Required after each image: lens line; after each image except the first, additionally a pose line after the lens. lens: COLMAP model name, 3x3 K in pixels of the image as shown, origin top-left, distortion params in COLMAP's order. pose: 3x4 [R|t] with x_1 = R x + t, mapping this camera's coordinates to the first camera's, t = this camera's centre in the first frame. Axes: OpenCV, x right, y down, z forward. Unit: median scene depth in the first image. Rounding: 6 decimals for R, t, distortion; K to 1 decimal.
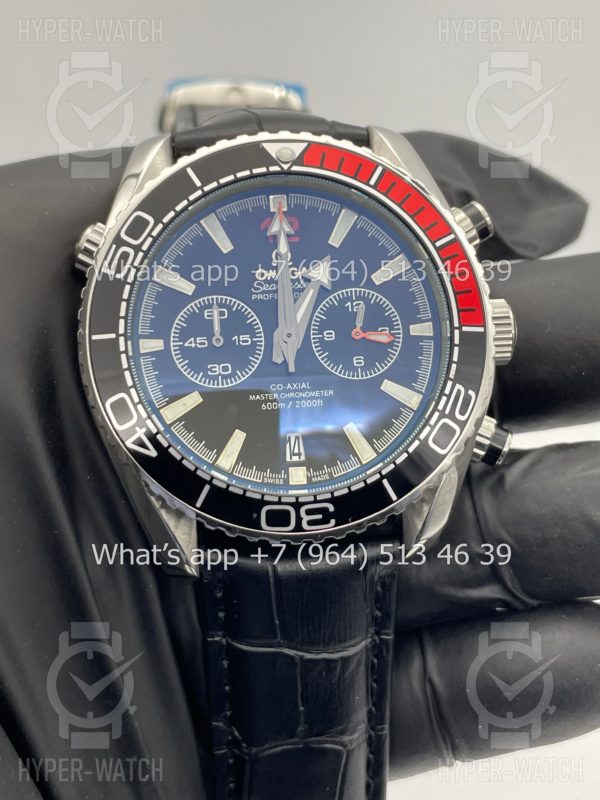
lens RADIAL K [[1271.2, 0, 300.0], [0, 1271.2, 400.0], [0, 0, 1]] dist [0.148659, -0.049757]
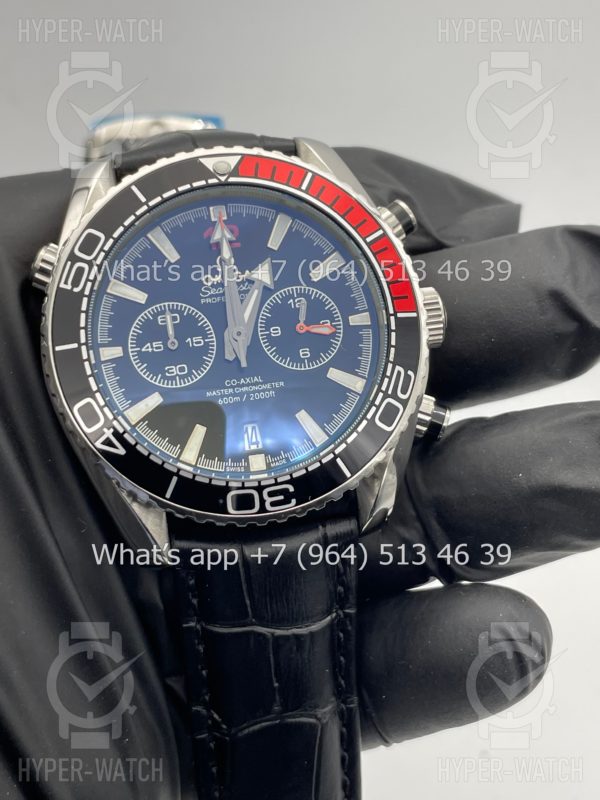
lens RADIAL K [[1271.2, 0, 300.0], [0, 1271.2, 400.0], [0, 0, 1]] dist [0.148659, -0.049757]
pose [[0.995188, -0.080182, 0.056313, -0.022034], [0.081641, 0.996370, -0.024097, 0.035284], [-0.054177, 0.028579, 0.998122, -0.076888]]
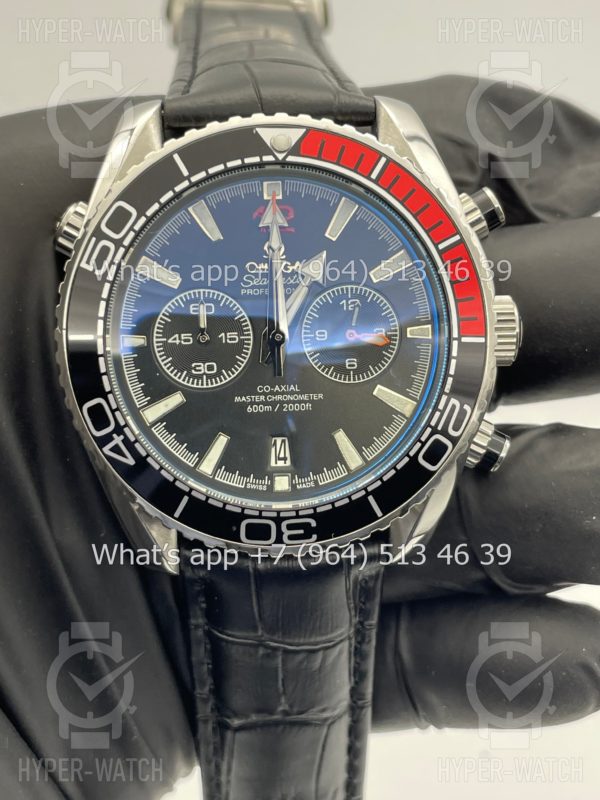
lens RADIAL K [[1271.2, 0, 300.0], [0, 1271.2, 400.0], [0, 0, 1]] dist [0.148659, -0.049757]
pose [[0.998609, 0.043546, -0.029719, 0.037657], [-0.037578, 0.983297, 0.178087, -0.173267], [0.036977, -0.176723, 0.983566, 0.061020]]
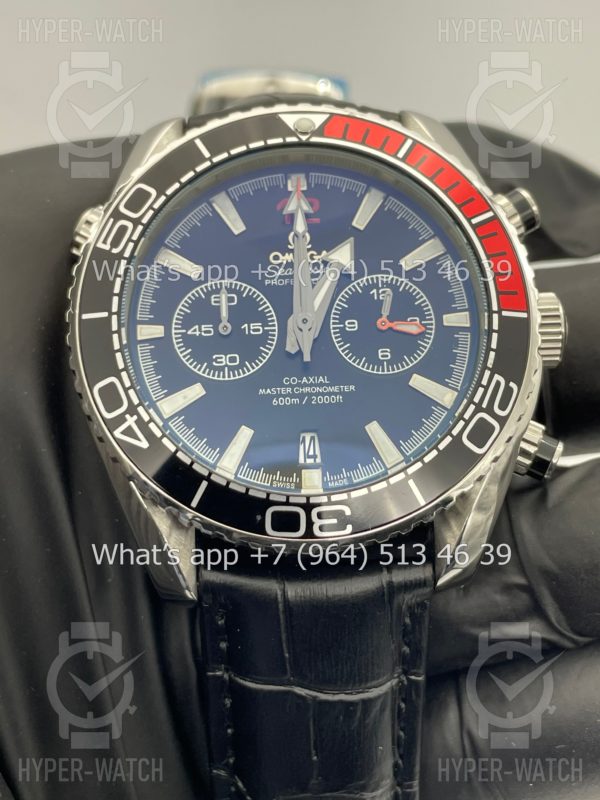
lens RADIAL K [[1271.2, 0, 300.0], [0, 1271.2, 400.0], [0, 0, 1]] dist [0.148659, -0.049757]
pose [[0.997654, 0.007833, -0.068010, 0.048488], [-0.017522, 0.989558, -0.143069, 0.129294], [0.066179, 0.143925, 0.987373, 0.133350]]
